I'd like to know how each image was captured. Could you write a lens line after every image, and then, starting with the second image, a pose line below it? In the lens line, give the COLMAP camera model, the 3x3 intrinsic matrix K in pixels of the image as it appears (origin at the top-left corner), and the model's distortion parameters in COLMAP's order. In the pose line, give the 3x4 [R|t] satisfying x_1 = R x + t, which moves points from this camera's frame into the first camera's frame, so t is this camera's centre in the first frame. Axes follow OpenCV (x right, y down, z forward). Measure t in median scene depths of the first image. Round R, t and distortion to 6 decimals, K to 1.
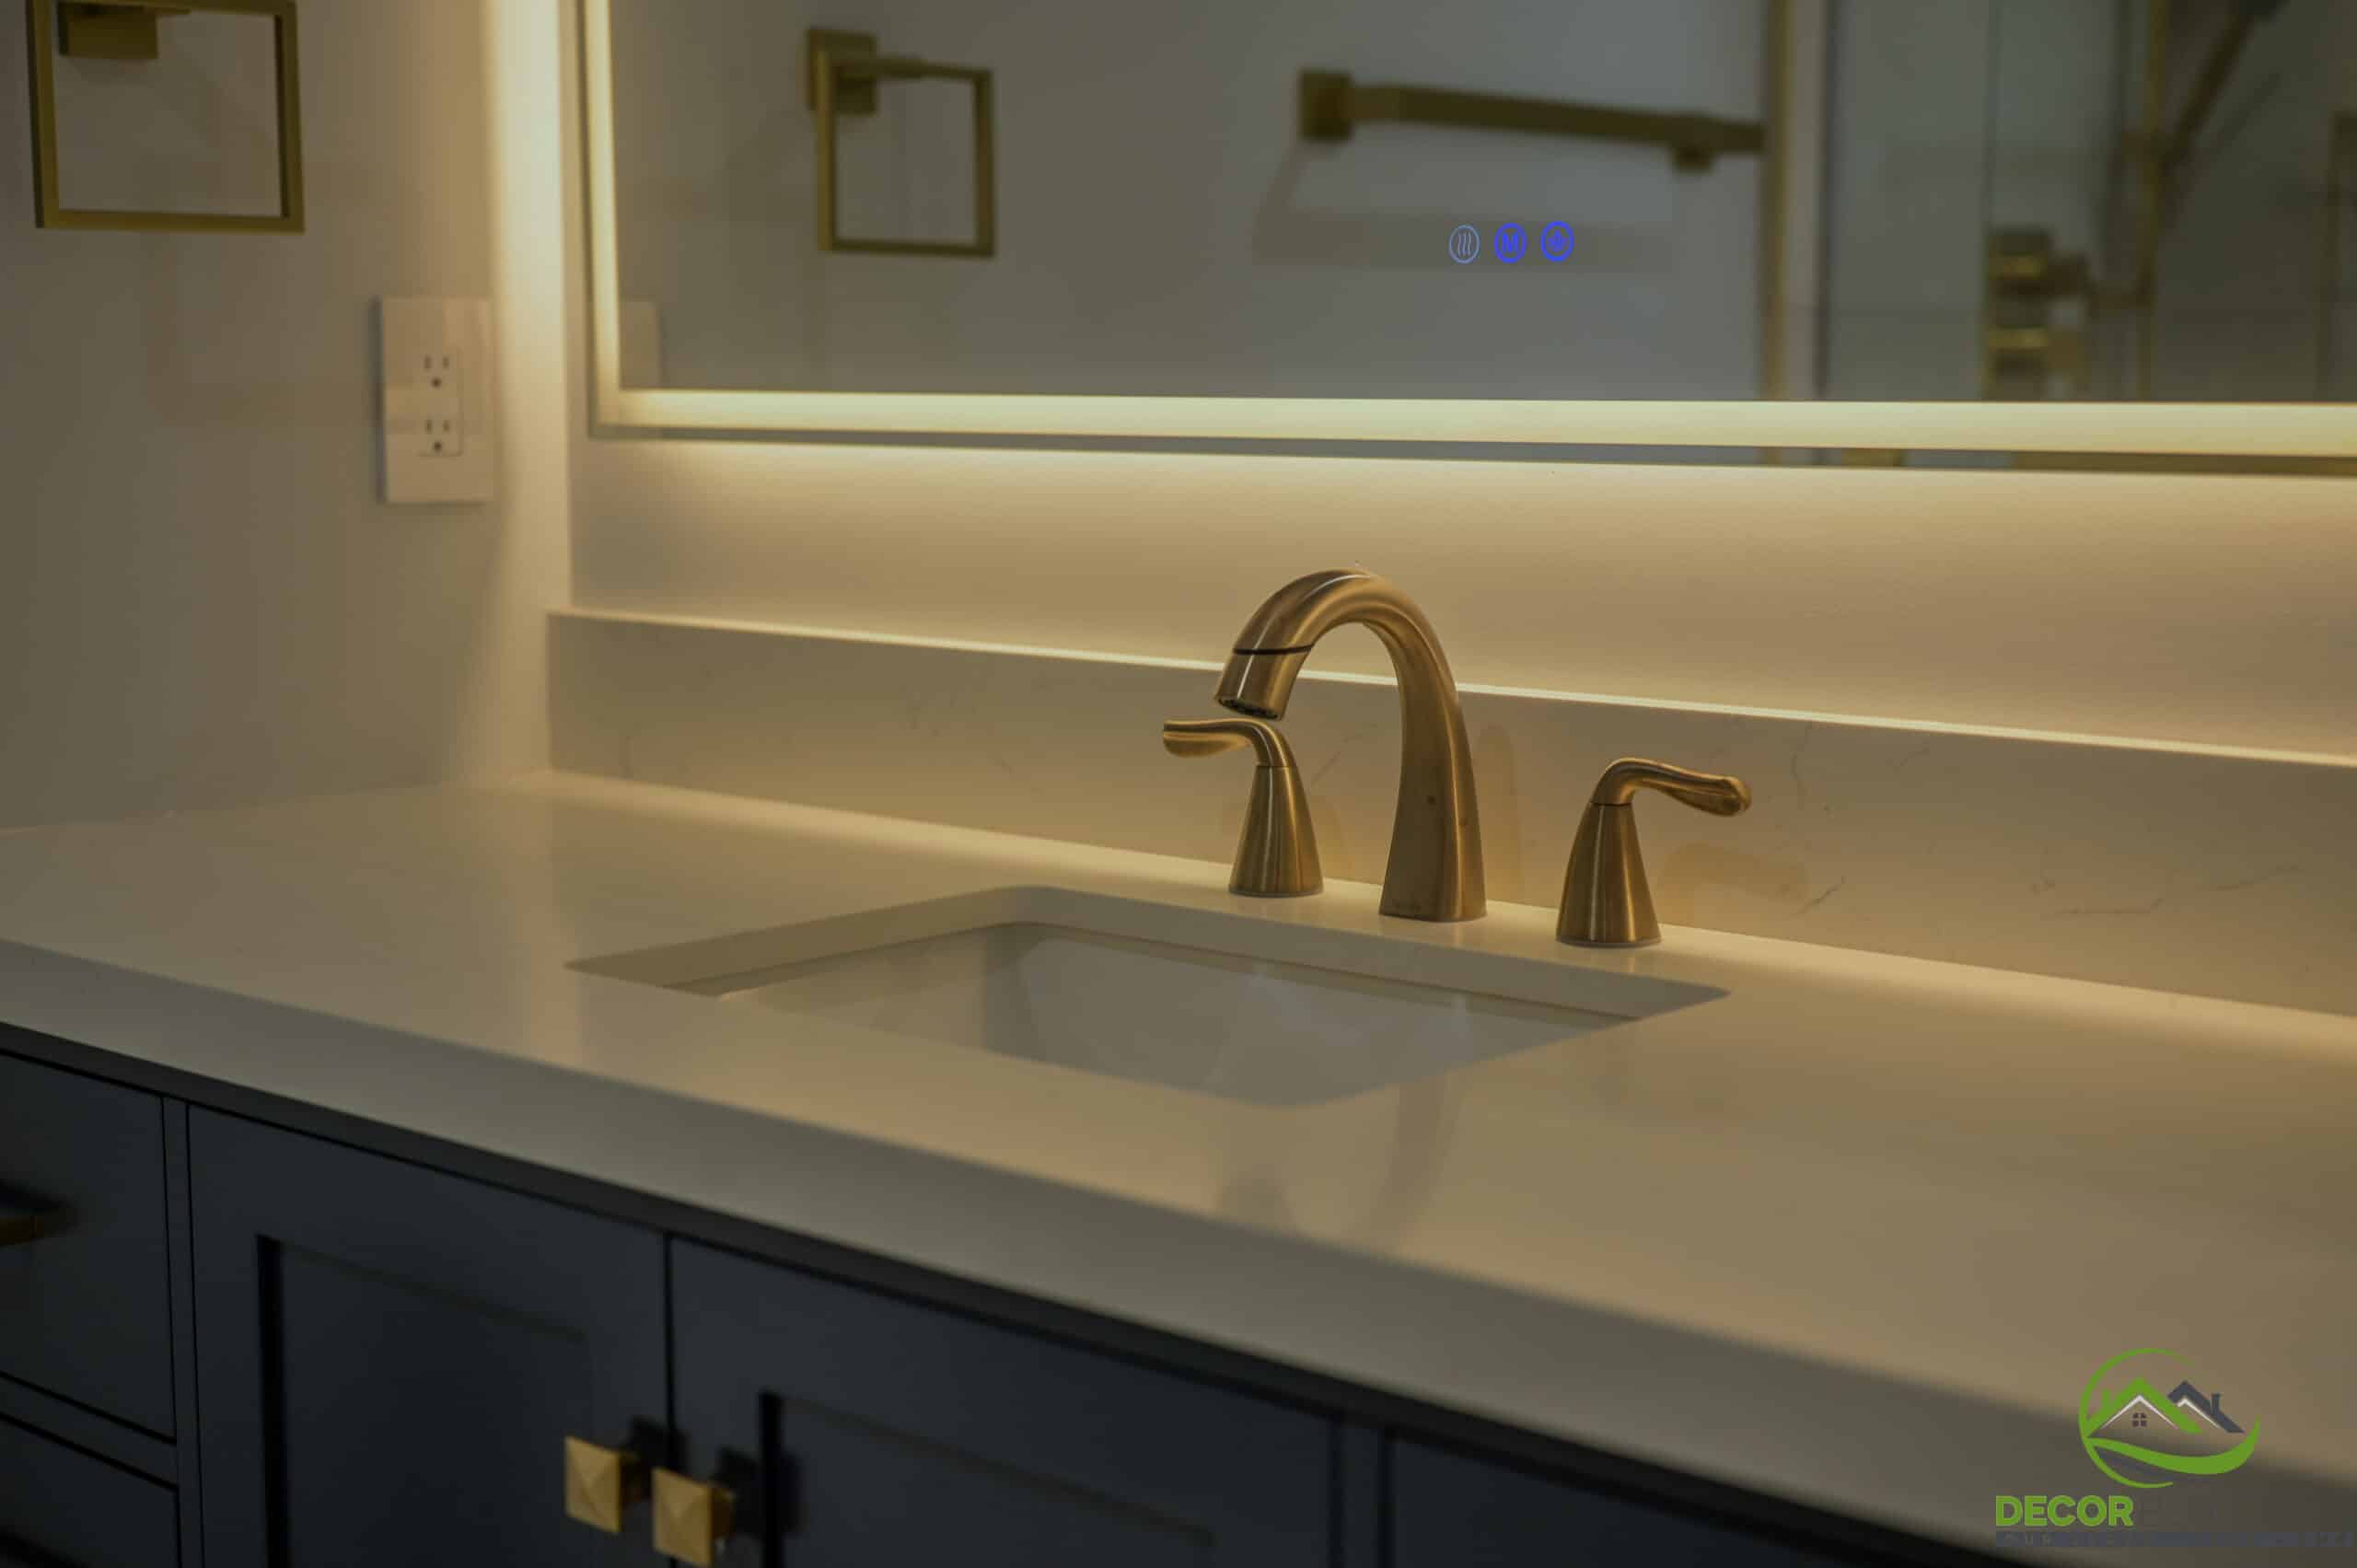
lens RADIAL K [[3369.9, 0, 1220.3], [0, 3369.9, 623.5], [0, 0, 1]] dist [0.059178, 0.000000]
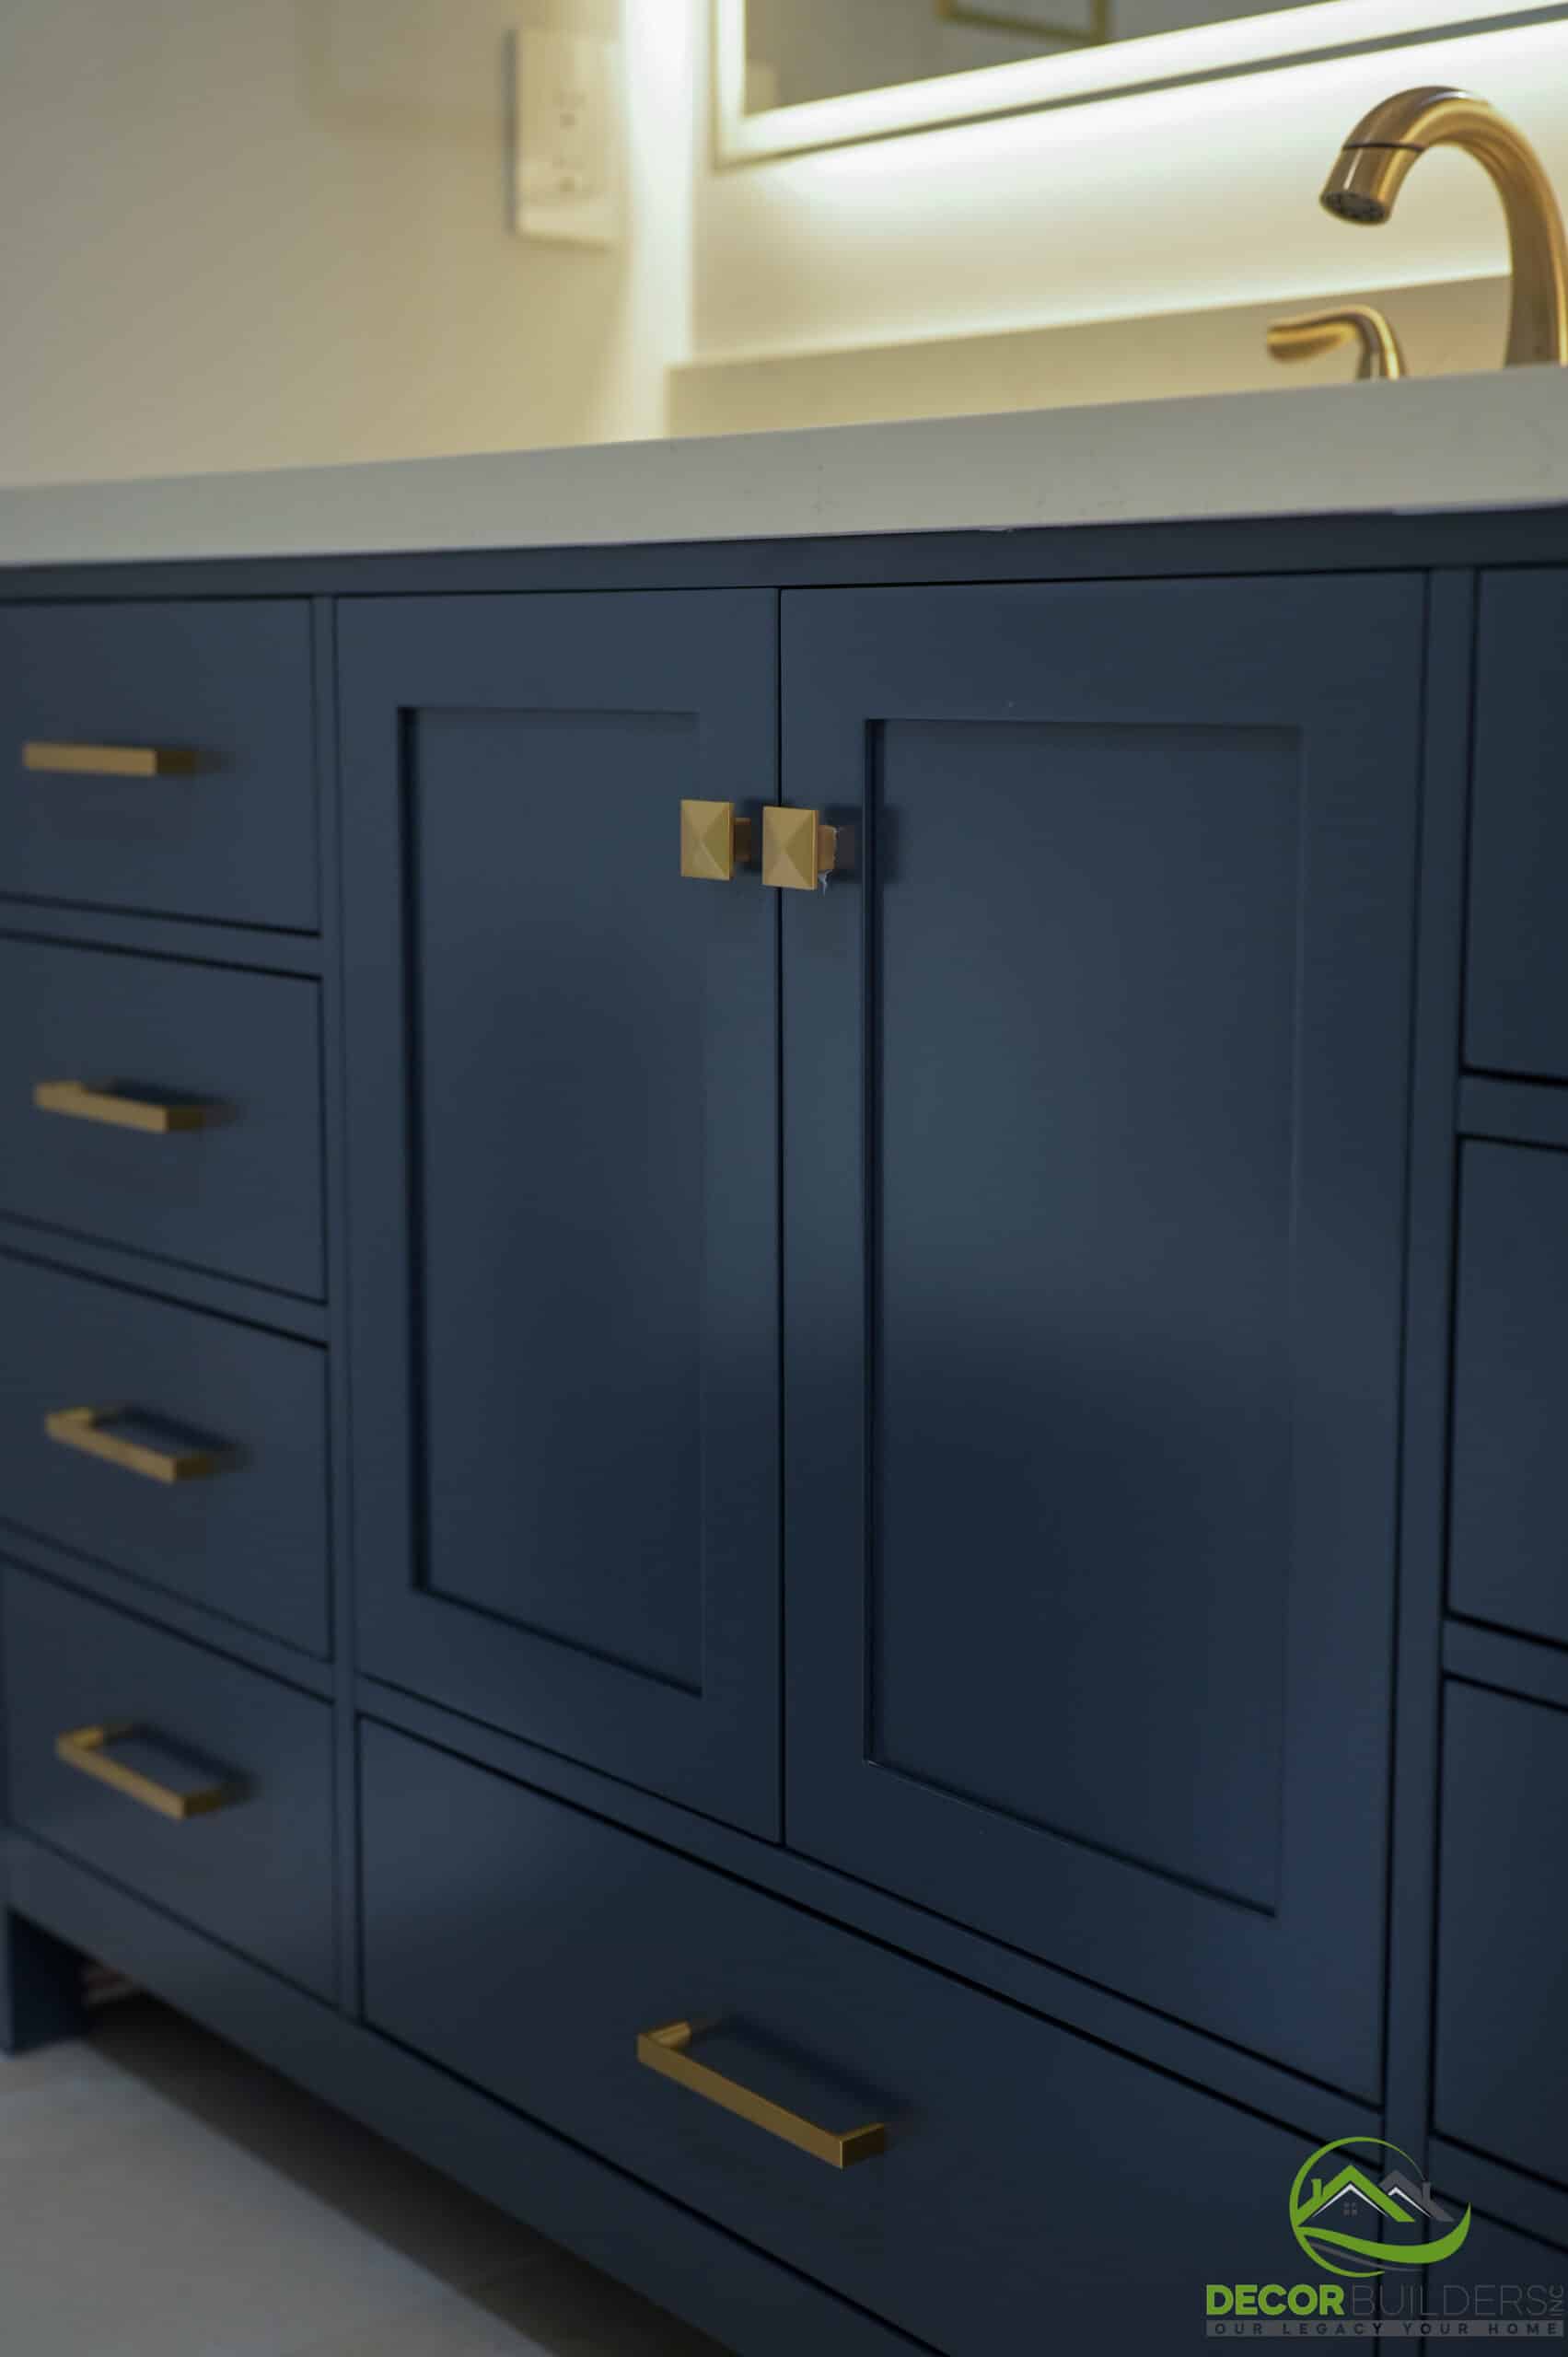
lens RADIAL K [[3369.9, 0, 803.4], [0, 3369.9, 1180.8], [0, 0, 1]] dist [0.059178, 0.000000]
pose [[0.987453, 0.016670, -0.157031, 0.008248], [-0.009979, 0.999012, 0.043302, 0.248260], [0.157598, -0.041191, 0.986644, -0.024459]]
